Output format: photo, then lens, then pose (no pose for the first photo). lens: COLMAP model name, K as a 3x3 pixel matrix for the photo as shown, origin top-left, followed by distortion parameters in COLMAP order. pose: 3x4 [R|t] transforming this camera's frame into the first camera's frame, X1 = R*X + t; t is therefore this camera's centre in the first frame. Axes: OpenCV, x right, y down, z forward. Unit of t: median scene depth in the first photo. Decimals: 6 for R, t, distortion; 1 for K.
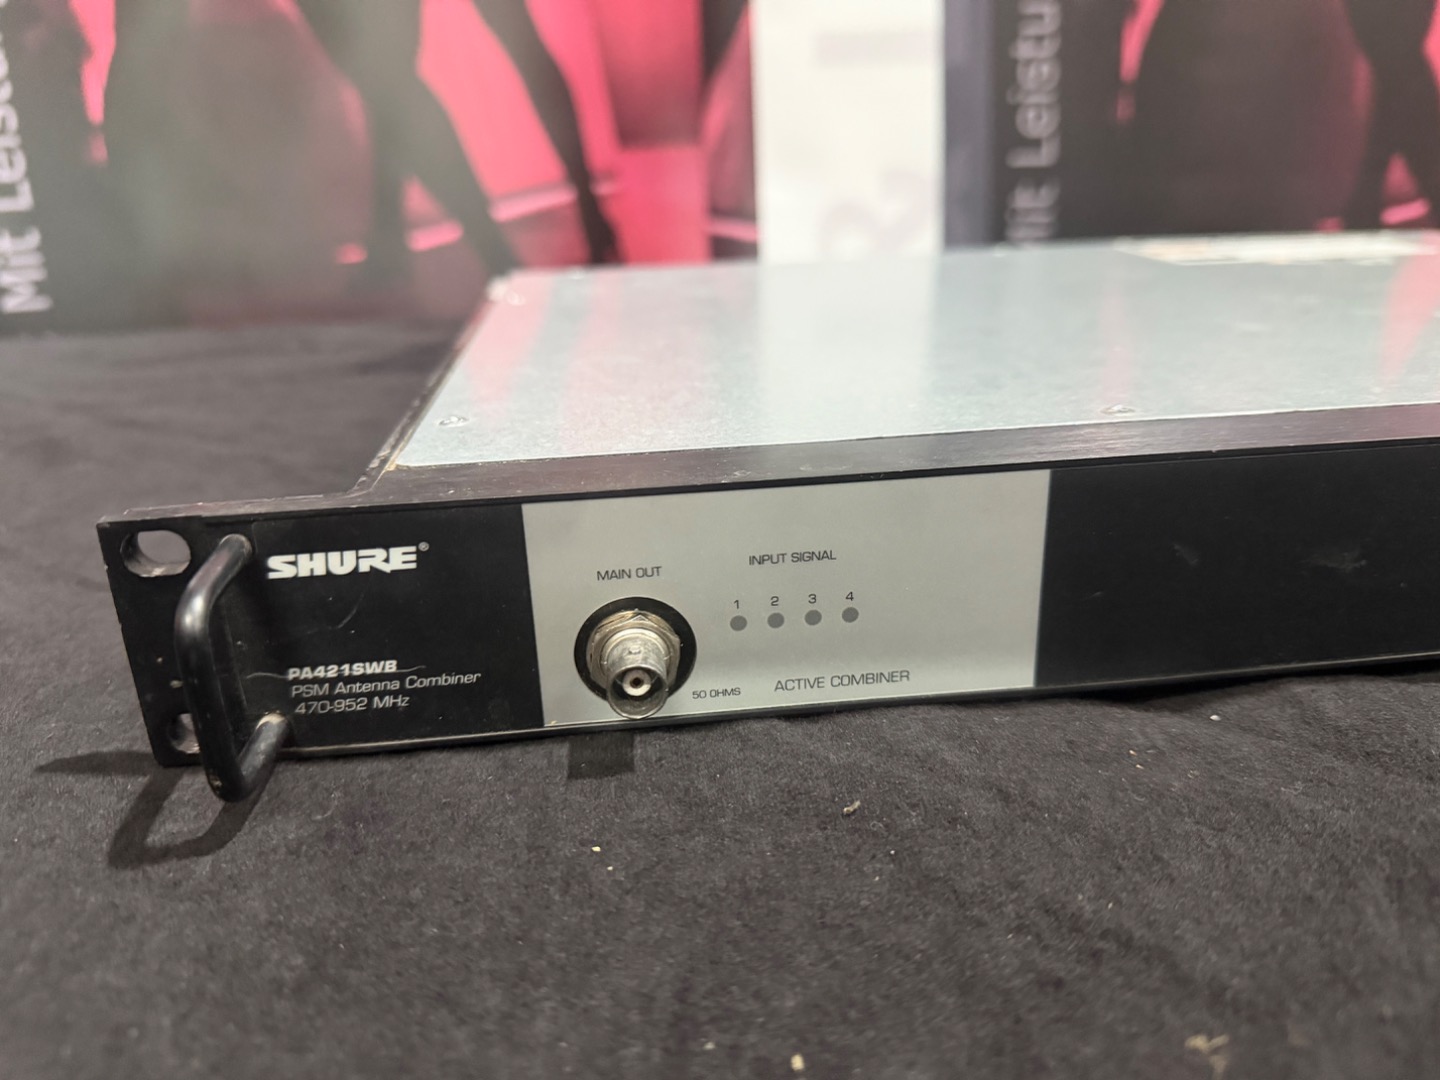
lens RADIAL K [[1101.1, 0, 714.6], [0, 1101.1, 537.4], [0, 0, 1]] dist [-0.000272, -0.030777]
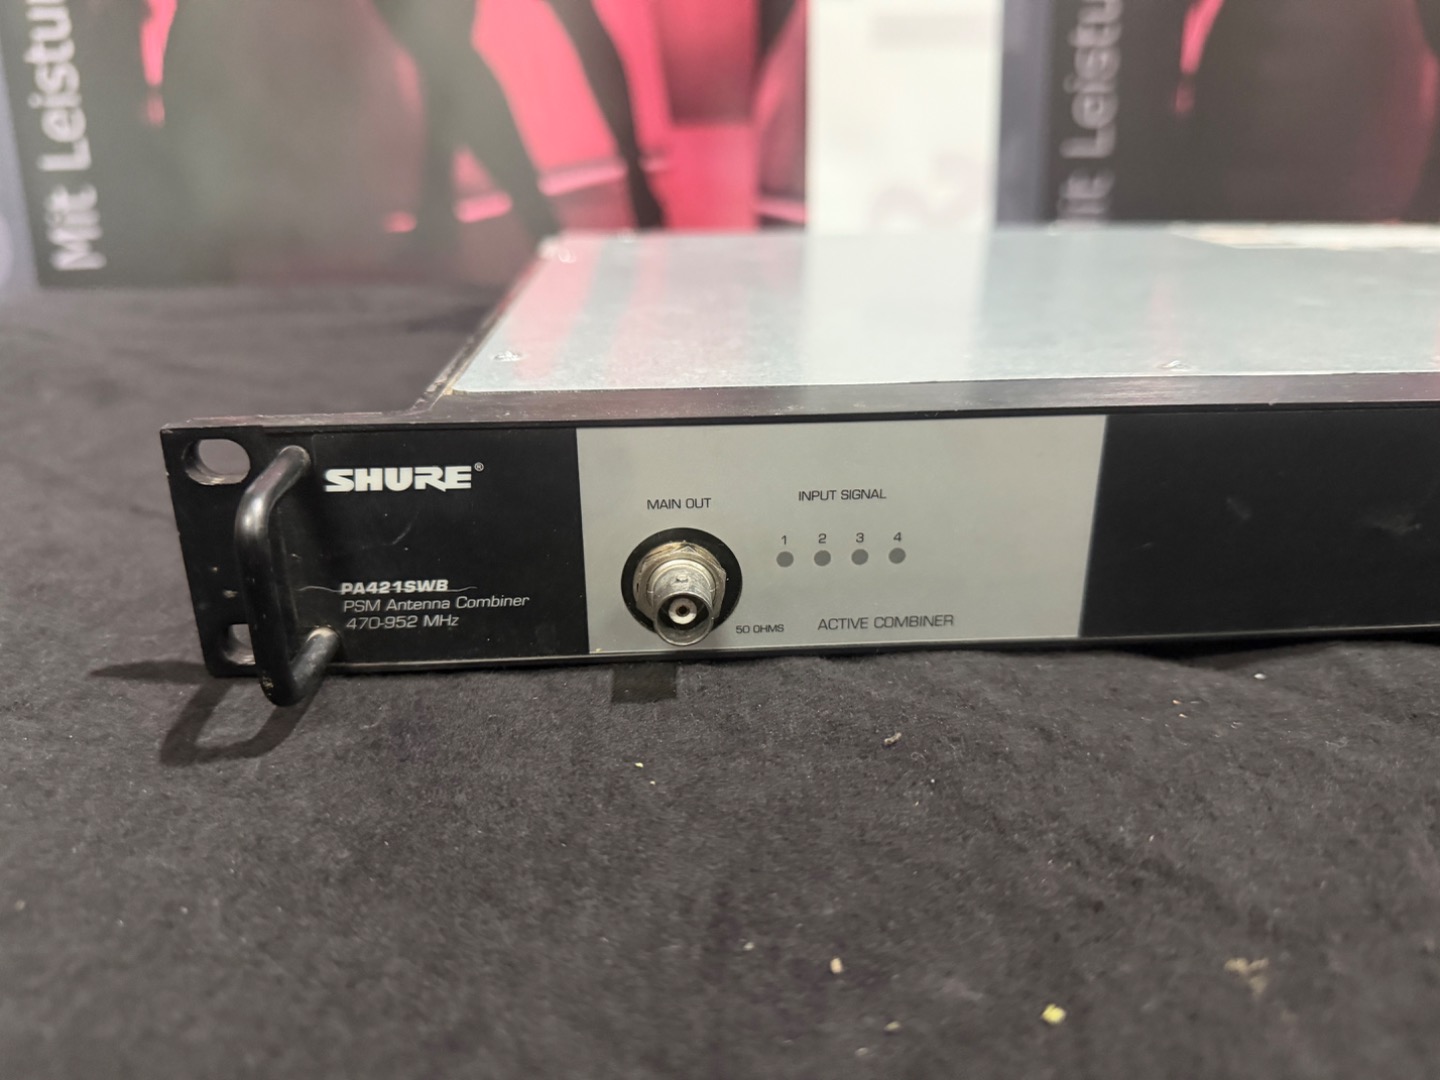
lens RADIAL K [[1101.1, 0, 718.6], [0, 1101.1, 541.1], [0, 0, 1]] dist [-0.000272, -0.030777]
pose [[0.998856, 0.040951, -0.024699, -0.015564], [-0.040702, 0.999116, 0.010500, 0.055471], [0.025107, -0.009483, 0.999640, -0.006132]]
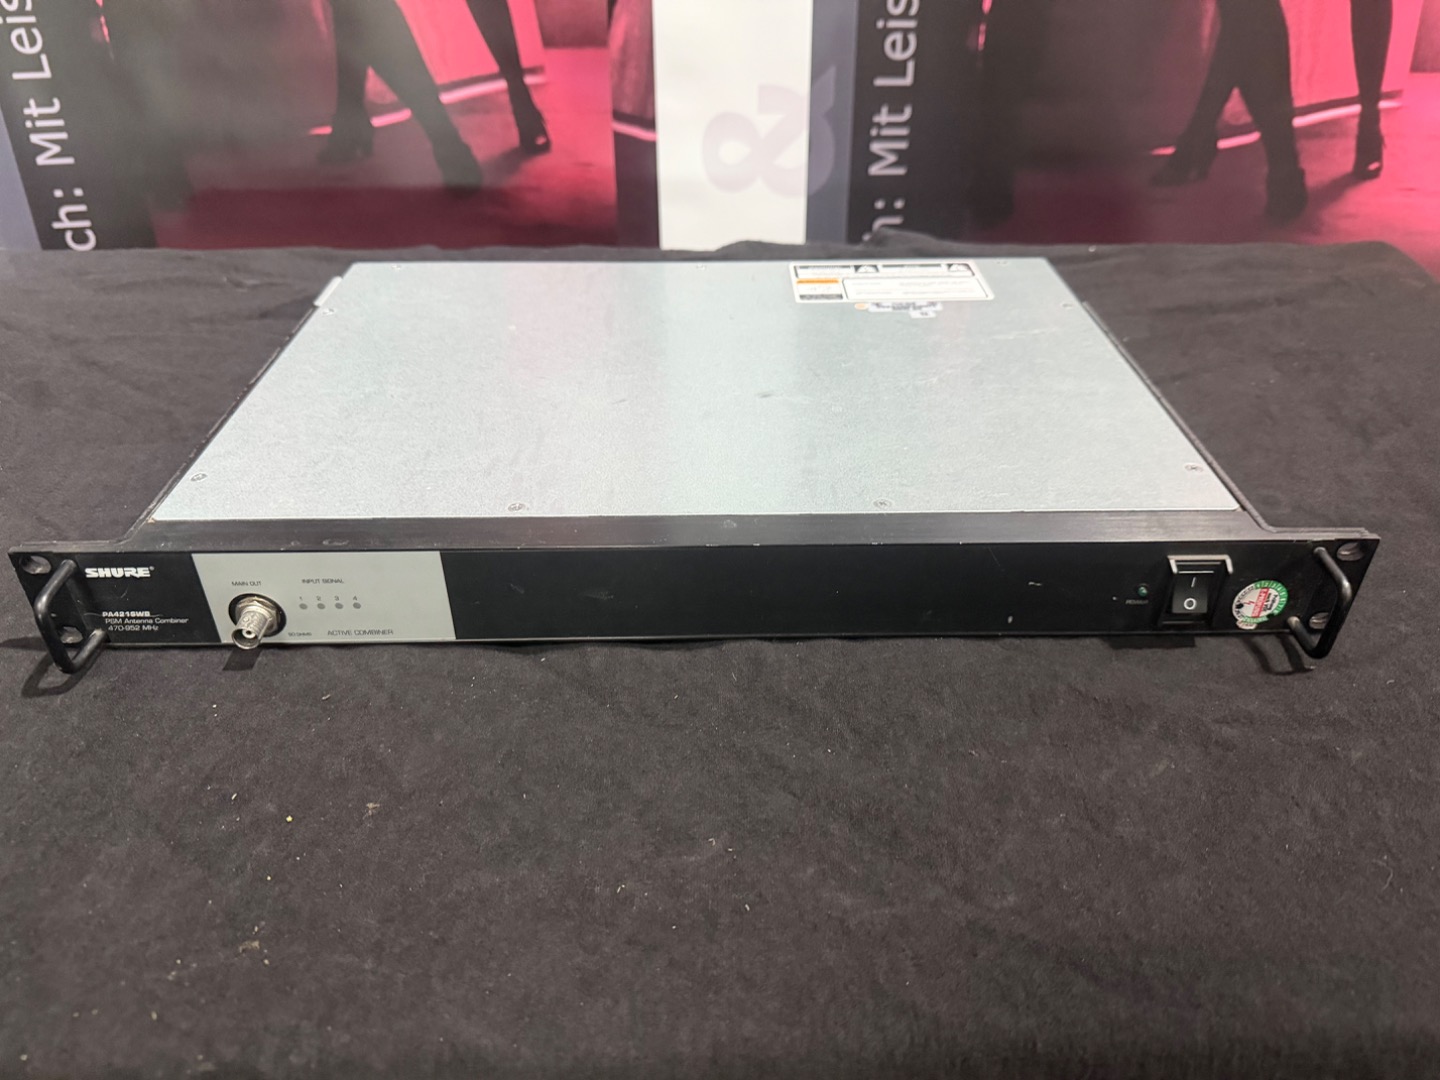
lens RADIAL K [[1101.1, 0, 725.6], [0, 1101.1, 528.3], [0, 0, 1]] dist [-0.000272, -0.030777]
pose [[0.995939, 0.074274, -0.050881, 0.973921], [-0.061534, 0.974119, 0.217499, -0.609400], [0.065719, -0.213485, 0.974733, -1.047264]]
